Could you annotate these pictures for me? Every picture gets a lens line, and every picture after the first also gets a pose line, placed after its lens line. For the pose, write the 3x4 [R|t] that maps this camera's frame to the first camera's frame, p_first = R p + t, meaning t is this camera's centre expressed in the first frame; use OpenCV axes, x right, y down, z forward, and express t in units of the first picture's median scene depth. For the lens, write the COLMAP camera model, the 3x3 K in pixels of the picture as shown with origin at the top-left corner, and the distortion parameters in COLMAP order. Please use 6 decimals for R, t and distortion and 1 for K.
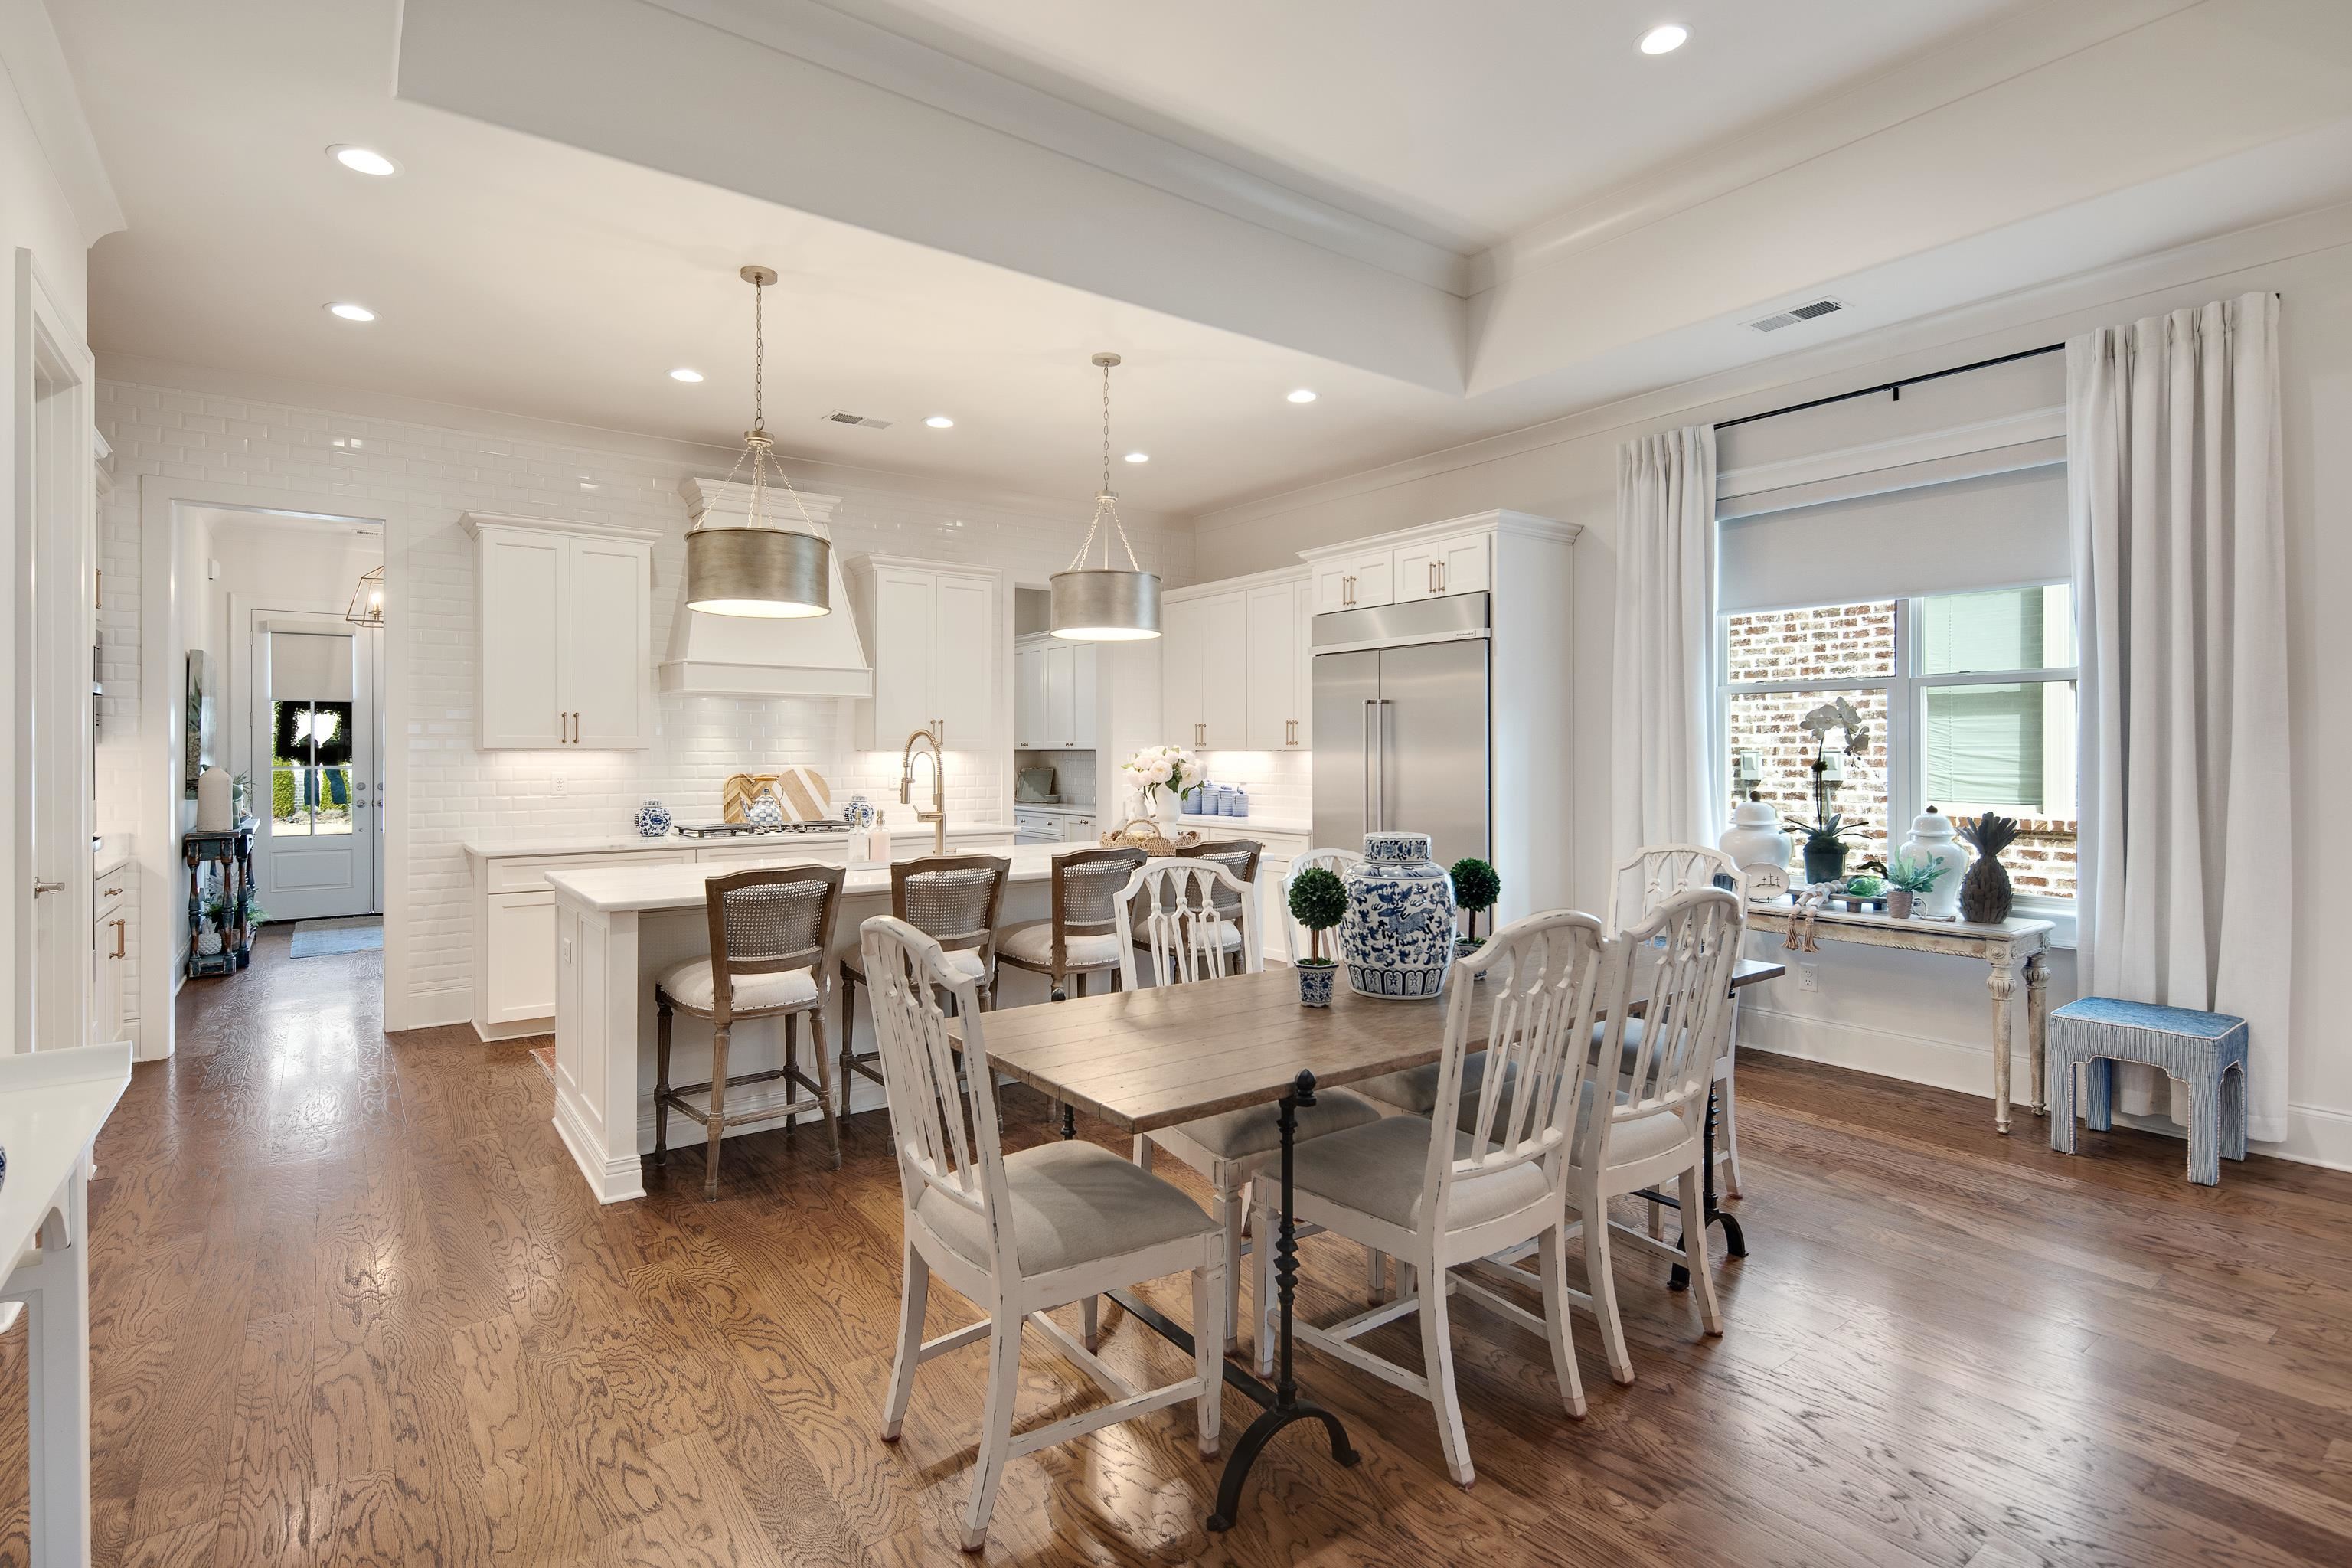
lens RADIAL K [[1137.9, 0, 1158.4], [0, 1137.9, 751.9], [0, 0, 1]] dist [0.007937, -0.006047]
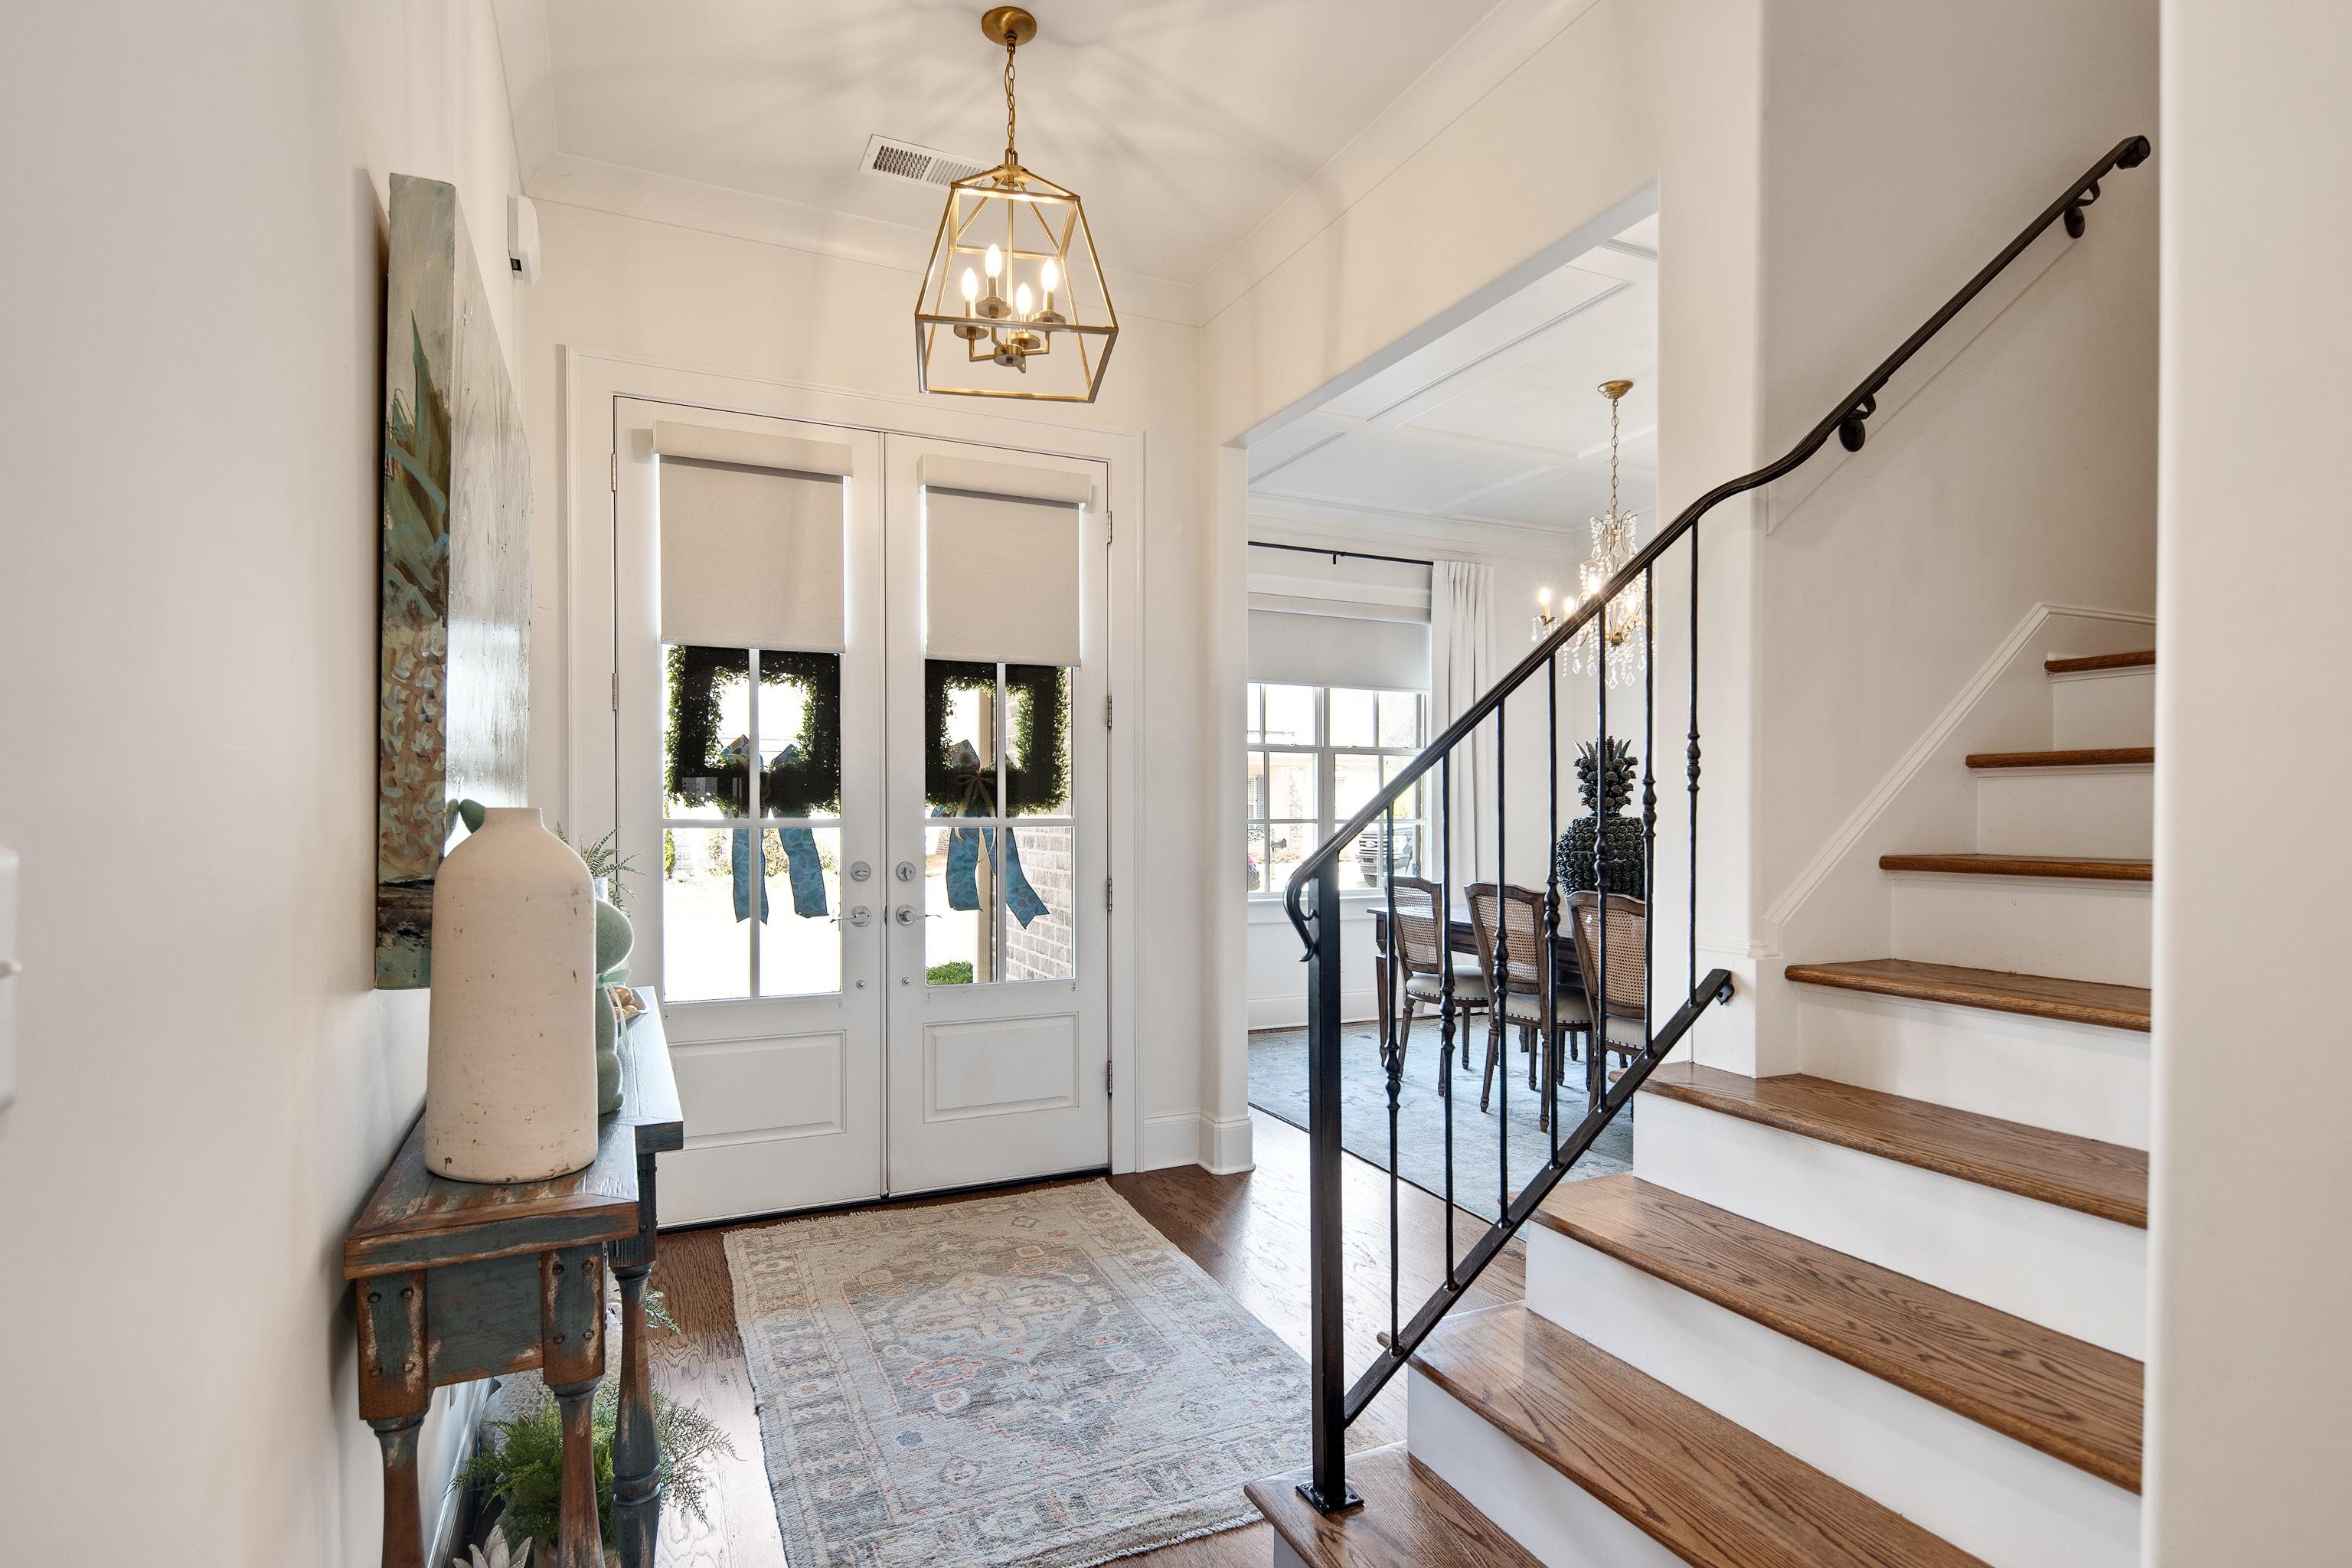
lens RADIAL K [[1137.9, 0, 1182.0], [0, 1137.9, 809.6], [0, 0, 1]] dist [0.007937, -0.006047]
pose [[0.984816, -0.000091, -0.173603, -0.785623], [-0.000243, 0.999998, -0.001898, 0.015281], [0.173603, 0.001912, 0.984814, 0.954205]]
